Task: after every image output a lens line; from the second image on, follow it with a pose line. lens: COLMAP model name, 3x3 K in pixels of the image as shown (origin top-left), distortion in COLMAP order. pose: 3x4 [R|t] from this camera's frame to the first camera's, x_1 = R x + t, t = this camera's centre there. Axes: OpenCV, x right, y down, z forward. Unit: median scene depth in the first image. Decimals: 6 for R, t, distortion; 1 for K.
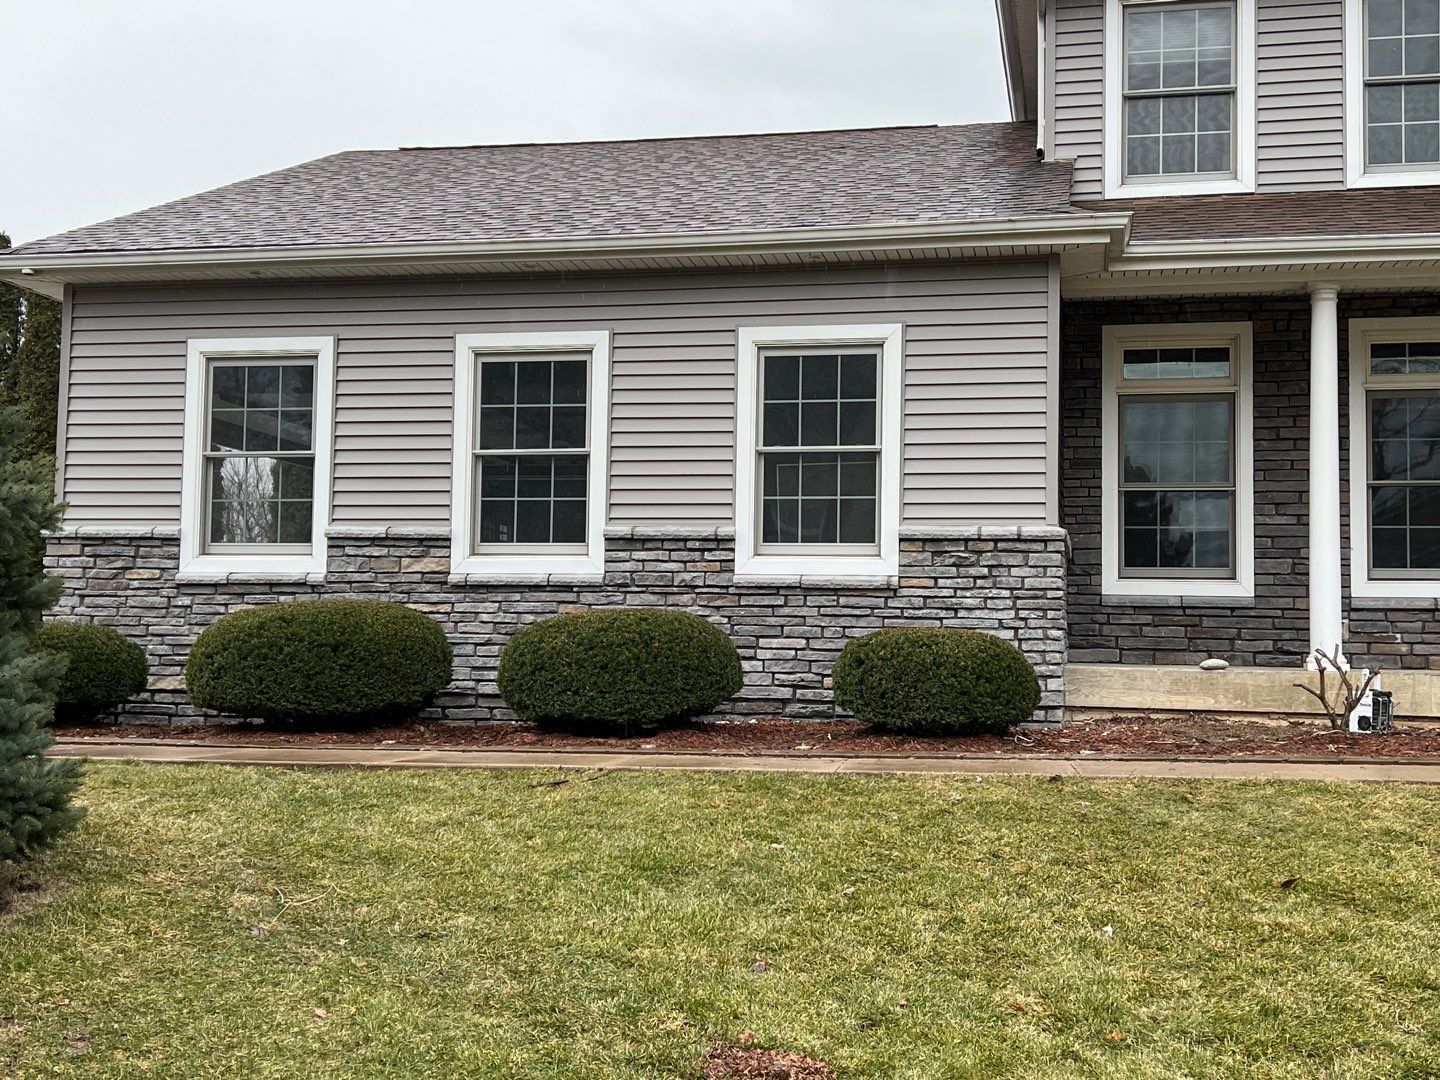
lens RADIAL K [[1759.1, 0, 681.6], [0, 1759.1, 539.4], [0, 0, 1]] dist [0.177278, -0.564160]
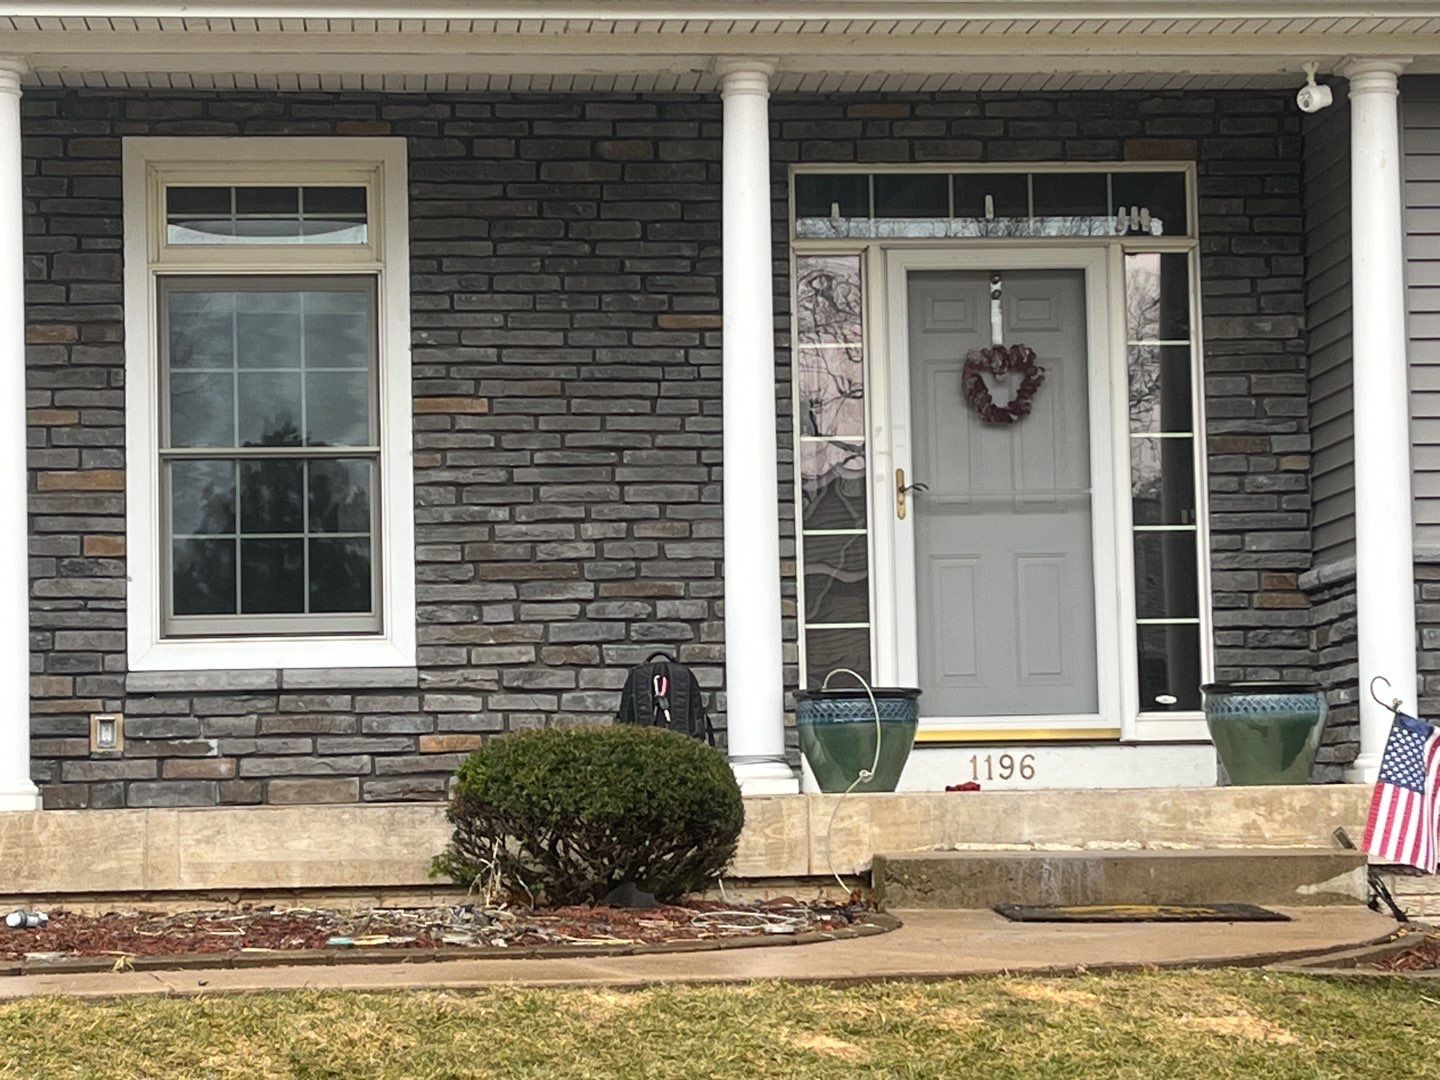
lens RADIAL K [[3447.6, 0, 705.3], [0, 3447.6, 567.4], [0, 0, 1]] dist [0.226803, -1.135189]
pose [[0.948351, -0.010926, 0.317035, 0.216731], [0.015854, 0.999790, -0.012970, 0.017971], [-0.316827, 0.017327, 0.948325, -0.013604]]
